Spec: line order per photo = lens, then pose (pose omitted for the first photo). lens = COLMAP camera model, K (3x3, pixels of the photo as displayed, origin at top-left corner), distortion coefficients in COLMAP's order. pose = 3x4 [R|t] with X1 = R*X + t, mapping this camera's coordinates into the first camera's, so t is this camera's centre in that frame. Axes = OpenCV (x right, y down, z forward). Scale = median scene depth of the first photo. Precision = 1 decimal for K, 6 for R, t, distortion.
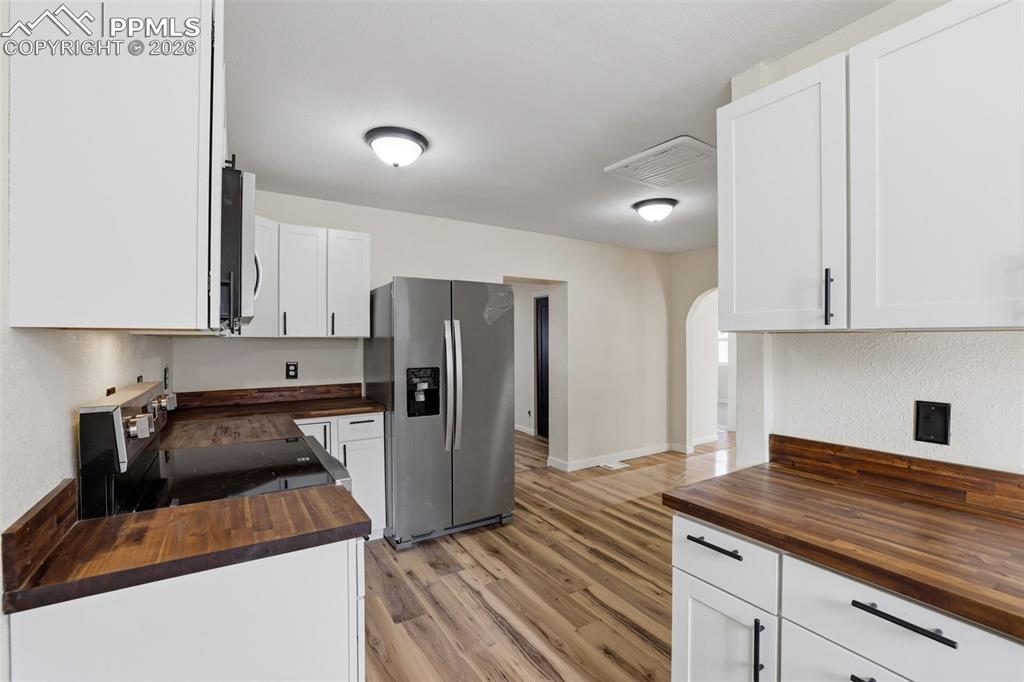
lens RADIAL K [[442.0, 0, 504.0], [0, 442.0, 338.0], [0, 0, 1]] dist [-0.053956, 0.017335]
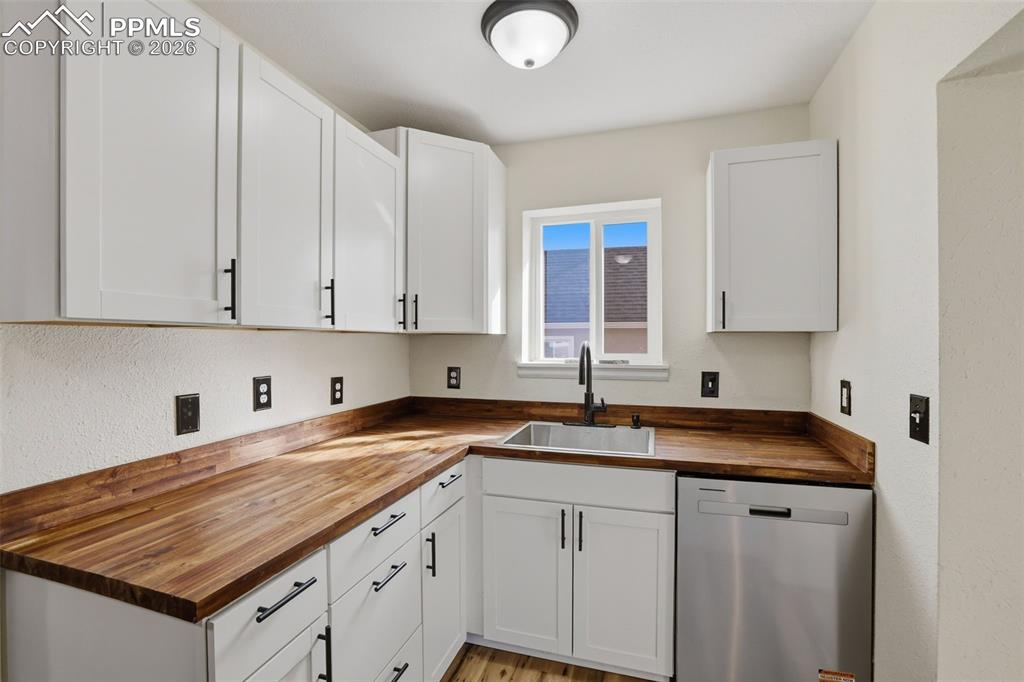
lens RADIAL K [[442.0, 0, 504.0], [0, 442.0, 338.0], [0, 0, 1]] dist [-0.053956, 0.017335]
pose [[-0.641469, 0.007993, 0.767108, -0.344961], [0.002513, 0.999962, -0.008317, 0.022271], [-0.767145, -0.003407, -0.641465, 1.158367]]
